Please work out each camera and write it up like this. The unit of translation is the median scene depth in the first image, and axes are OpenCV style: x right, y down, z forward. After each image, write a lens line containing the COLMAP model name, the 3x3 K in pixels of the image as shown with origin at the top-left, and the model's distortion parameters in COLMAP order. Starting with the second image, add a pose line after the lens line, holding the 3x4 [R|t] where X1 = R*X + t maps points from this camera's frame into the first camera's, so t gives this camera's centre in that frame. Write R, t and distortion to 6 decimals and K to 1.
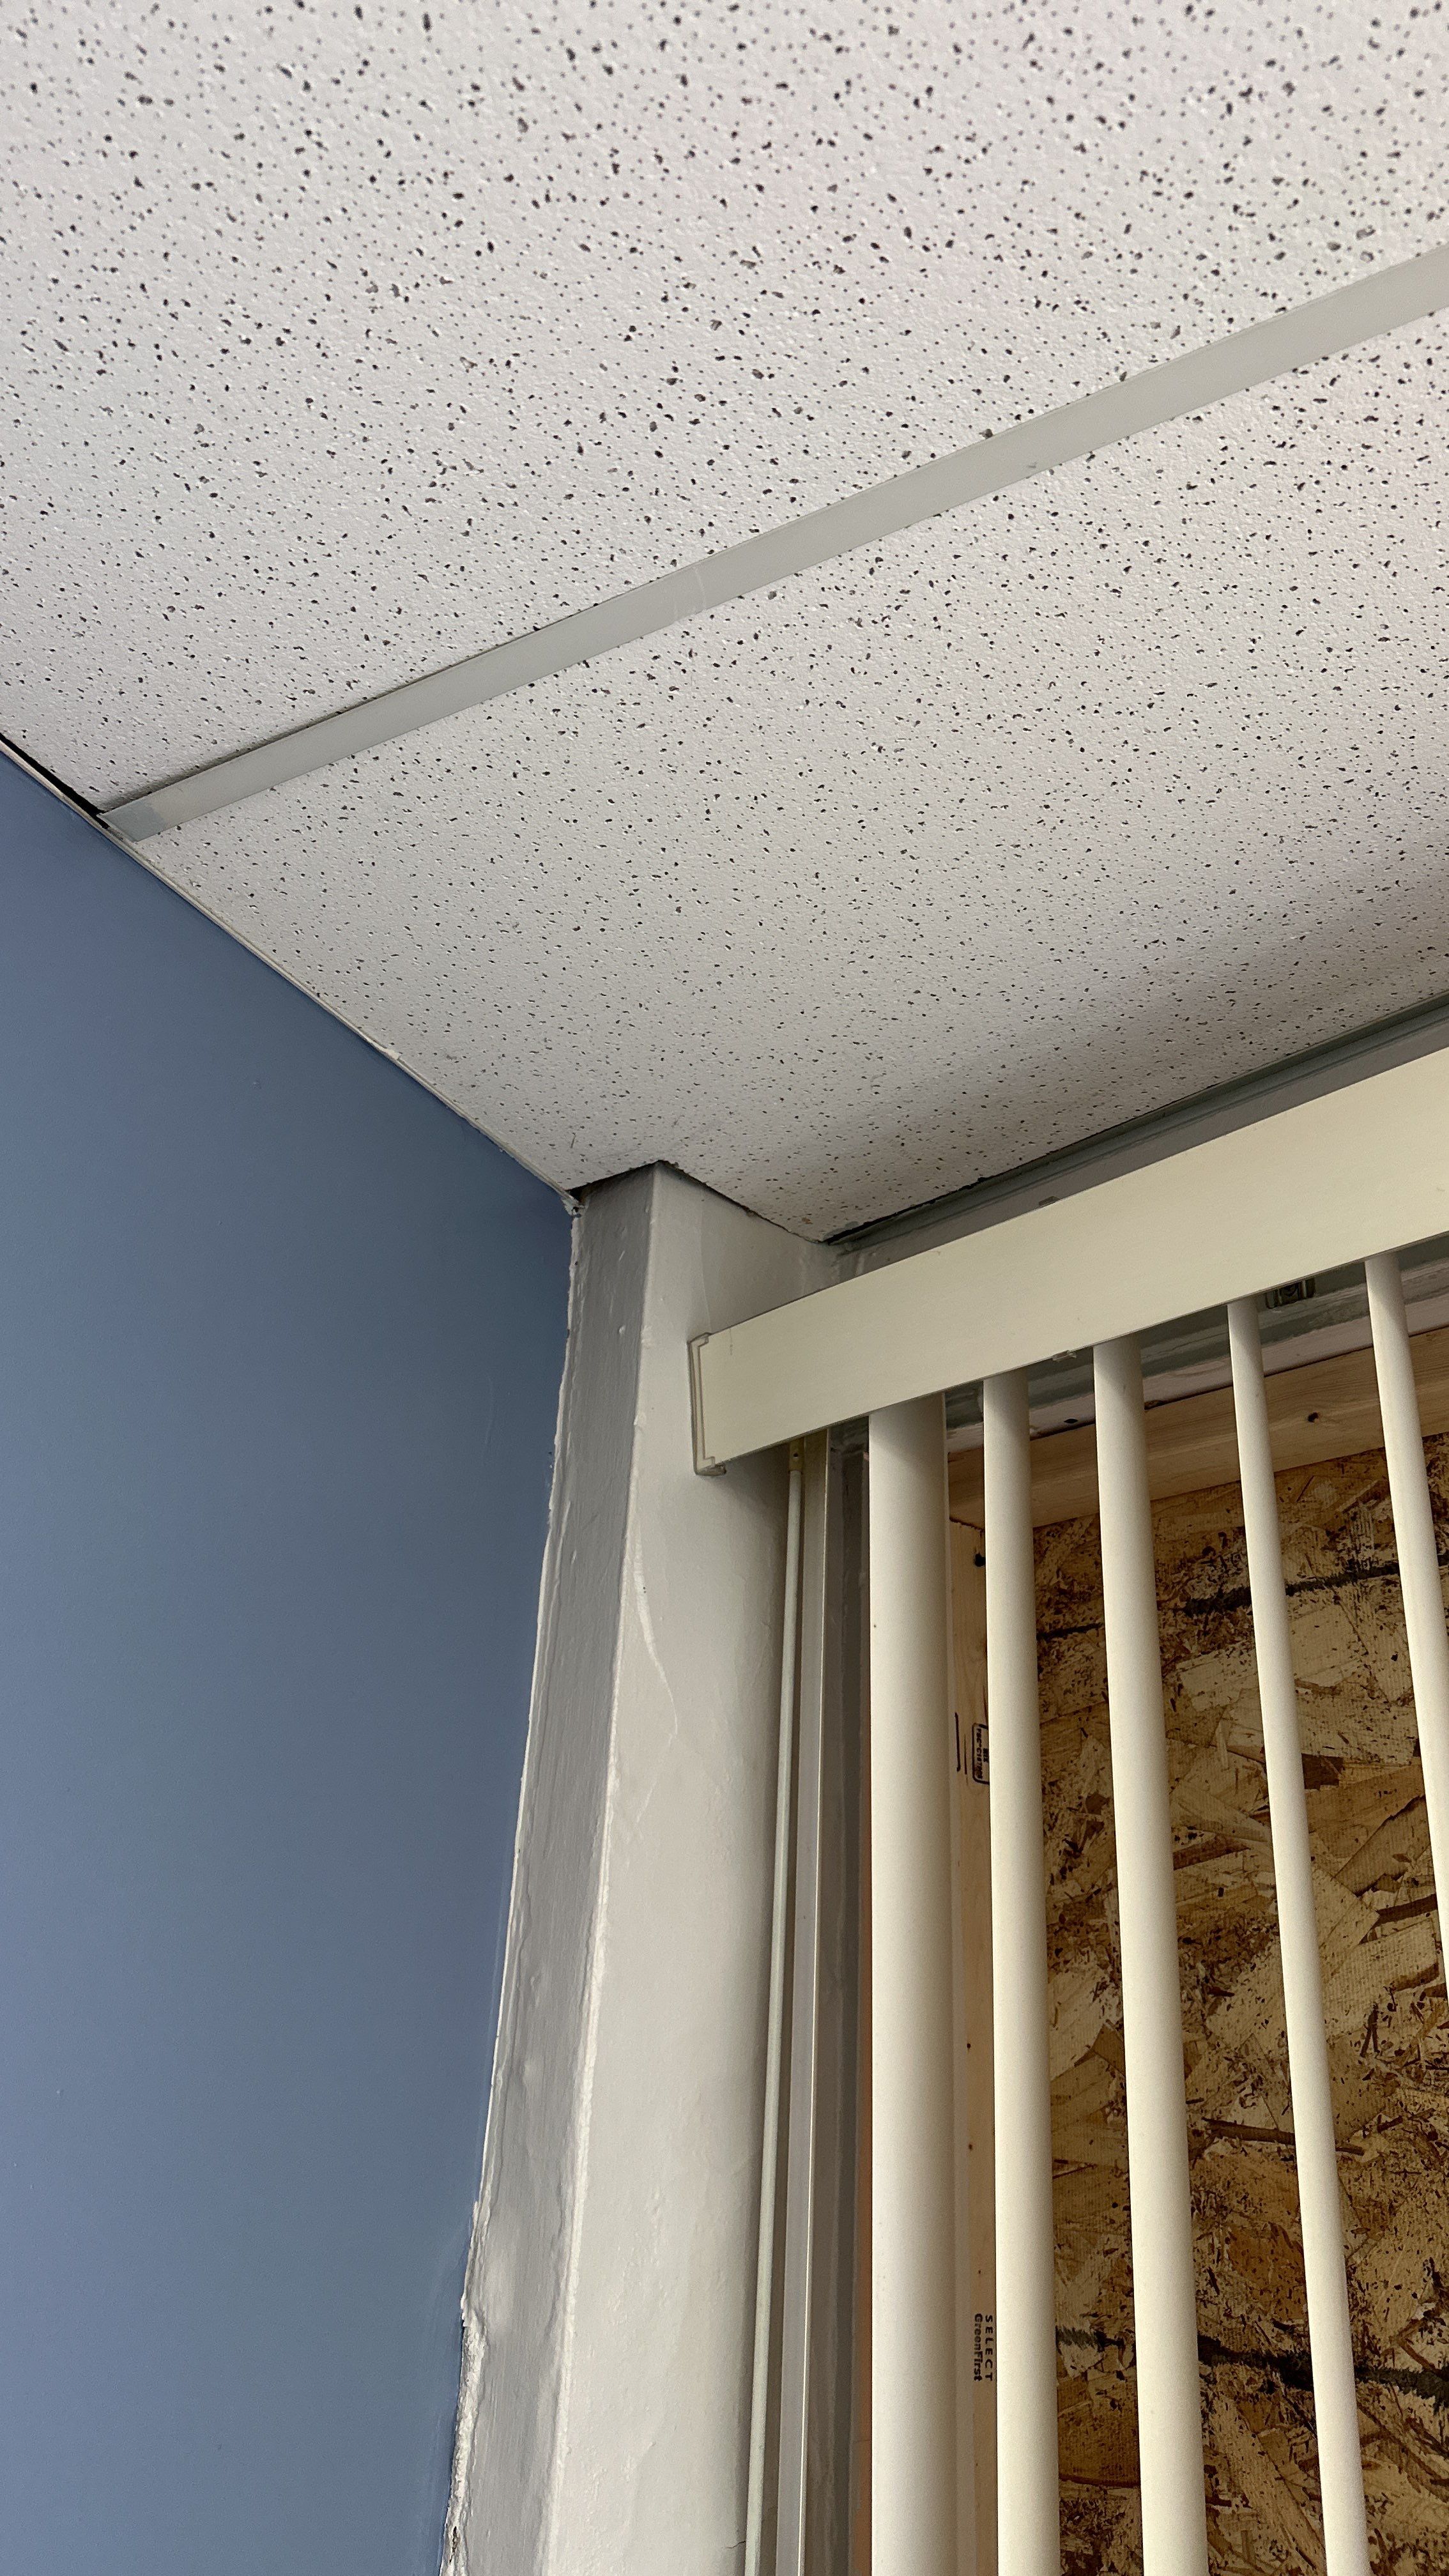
lens RADIAL K [[1783.4, 0, 735.9], [0, 1783.4, 1289.4], [0, 0, 1]] dist [0.096850, -0.124498]
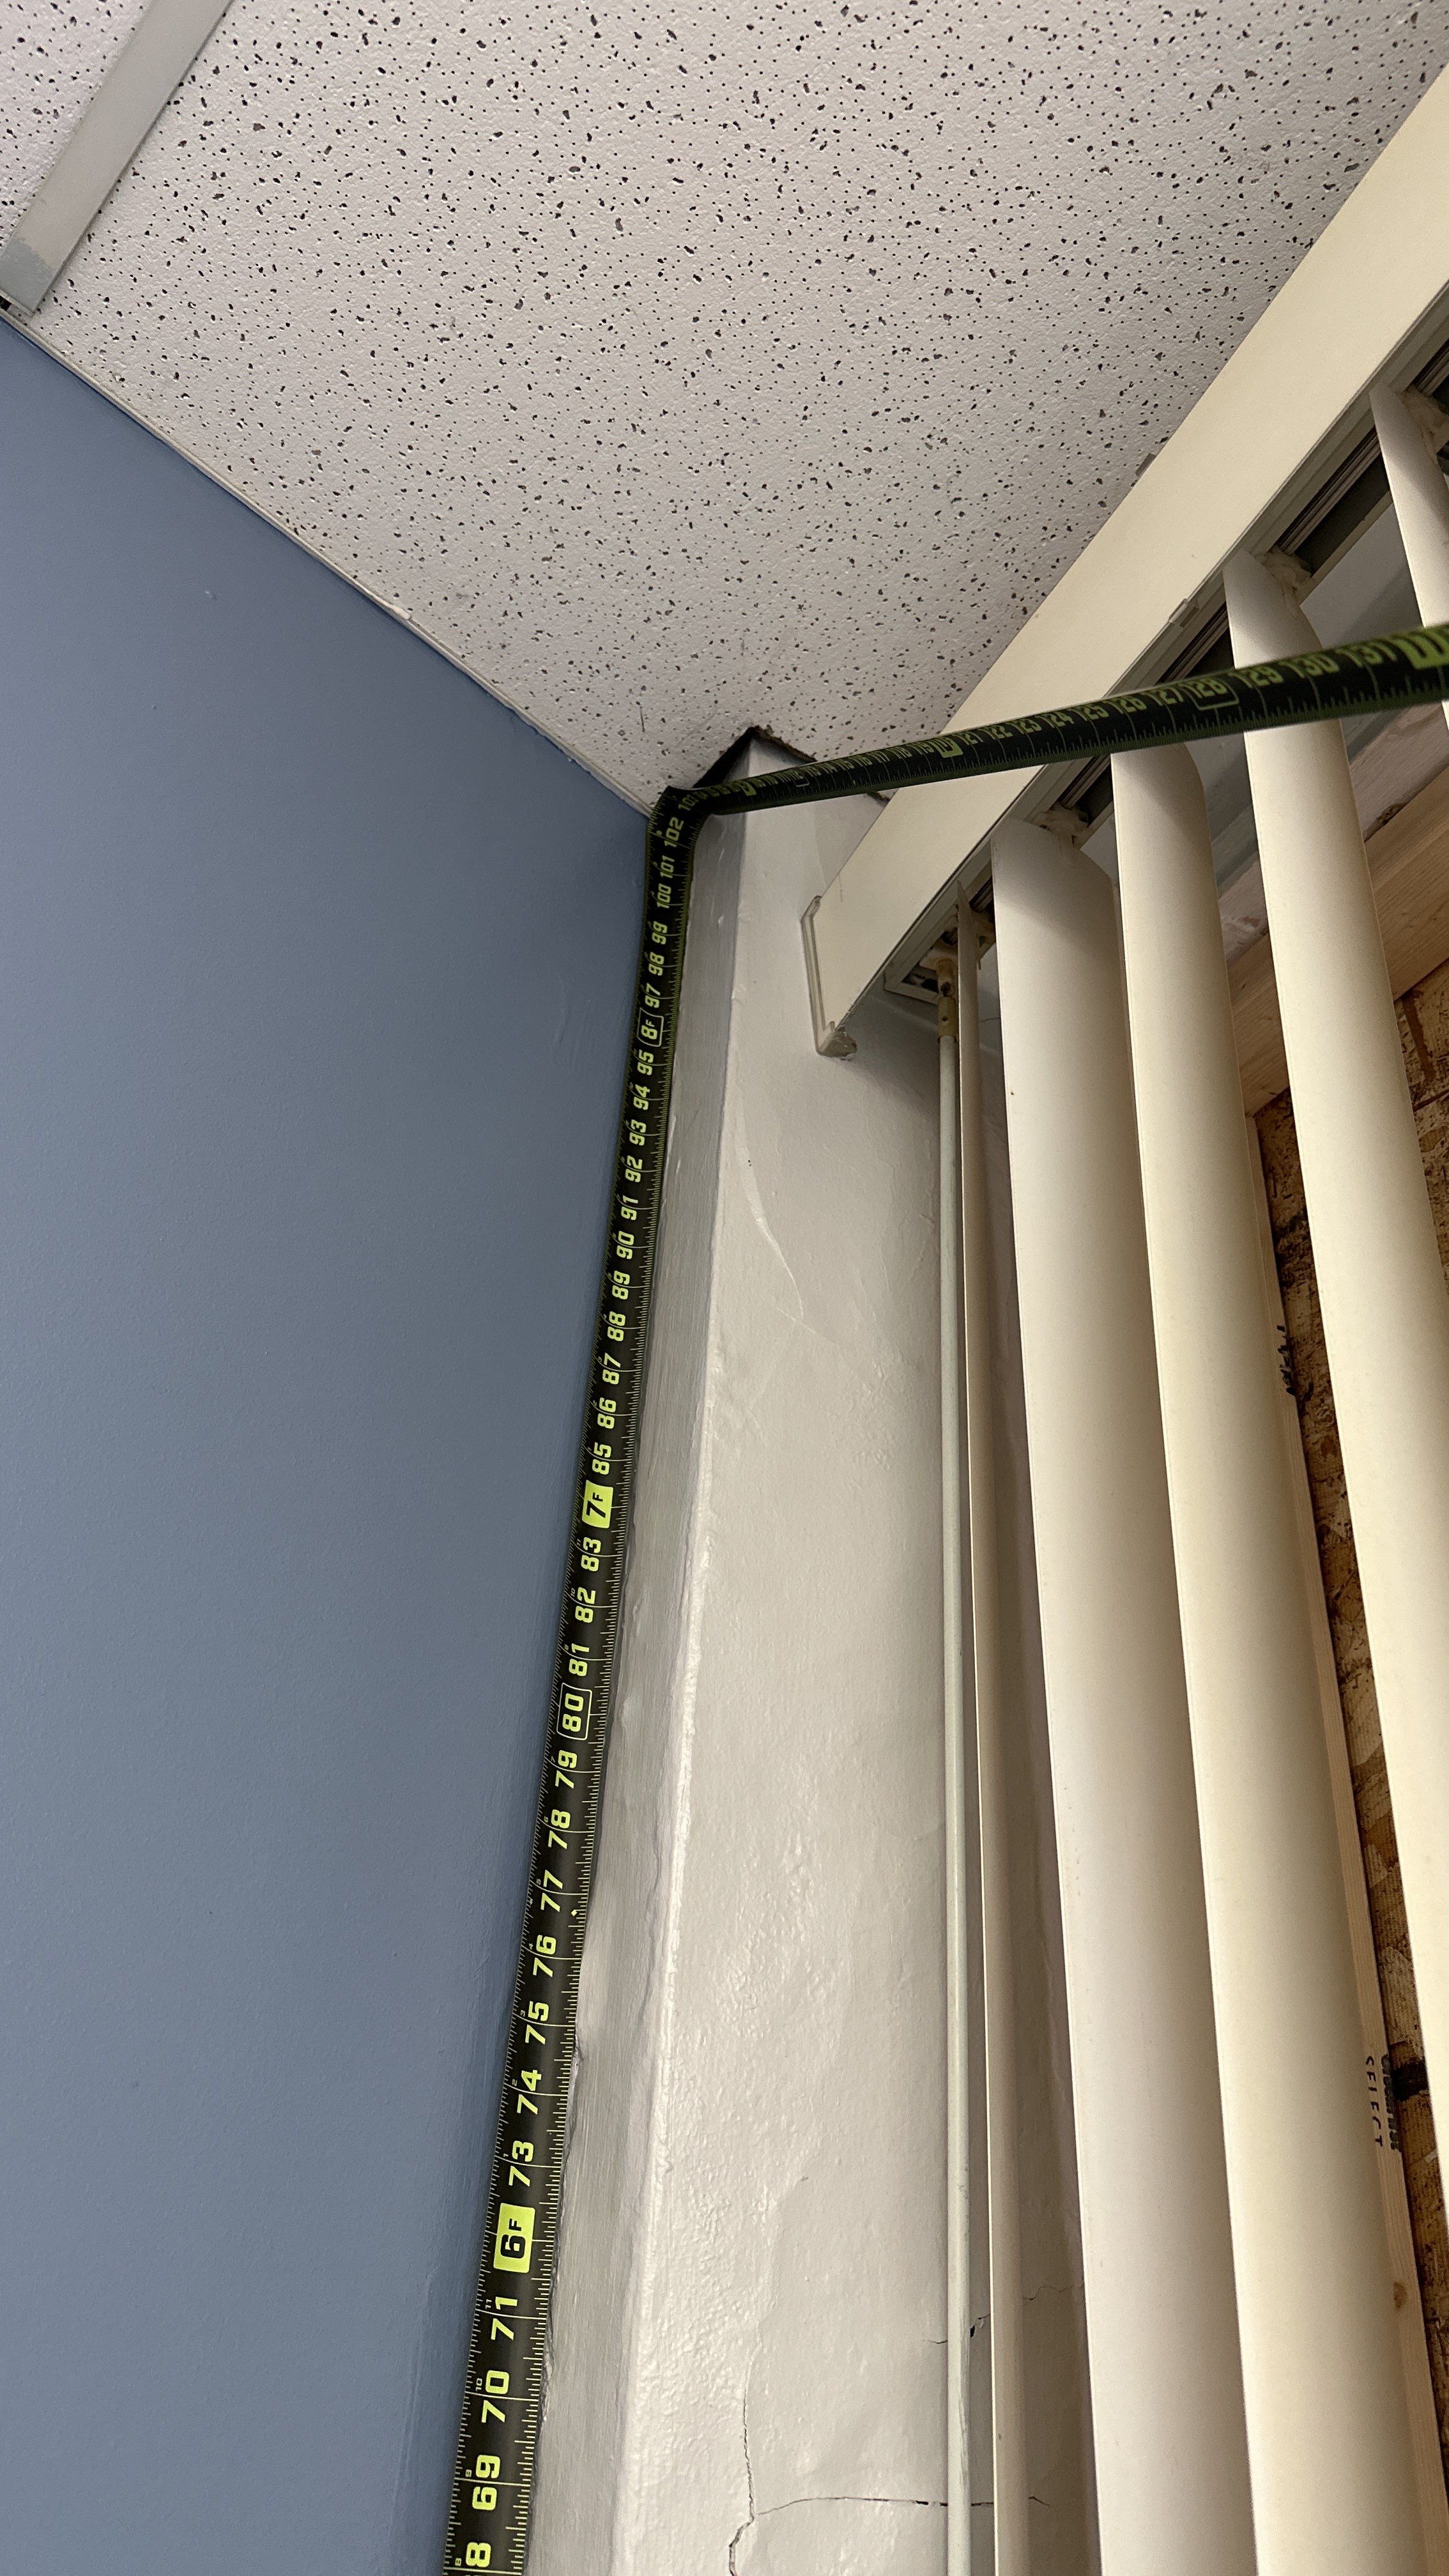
lens RADIAL K [[1790.8, 0, 736.2], [0, 1790.8, 1308.0], [0, 0, 1]] dist [-0.000277, -0.021016]
pose [[0.957096, -0.153747, -0.245618, 0.135301], [0.112885, 0.978498, -0.172622, 0.395707], [0.266877, 0.137490, 0.953873, 0.280262]]
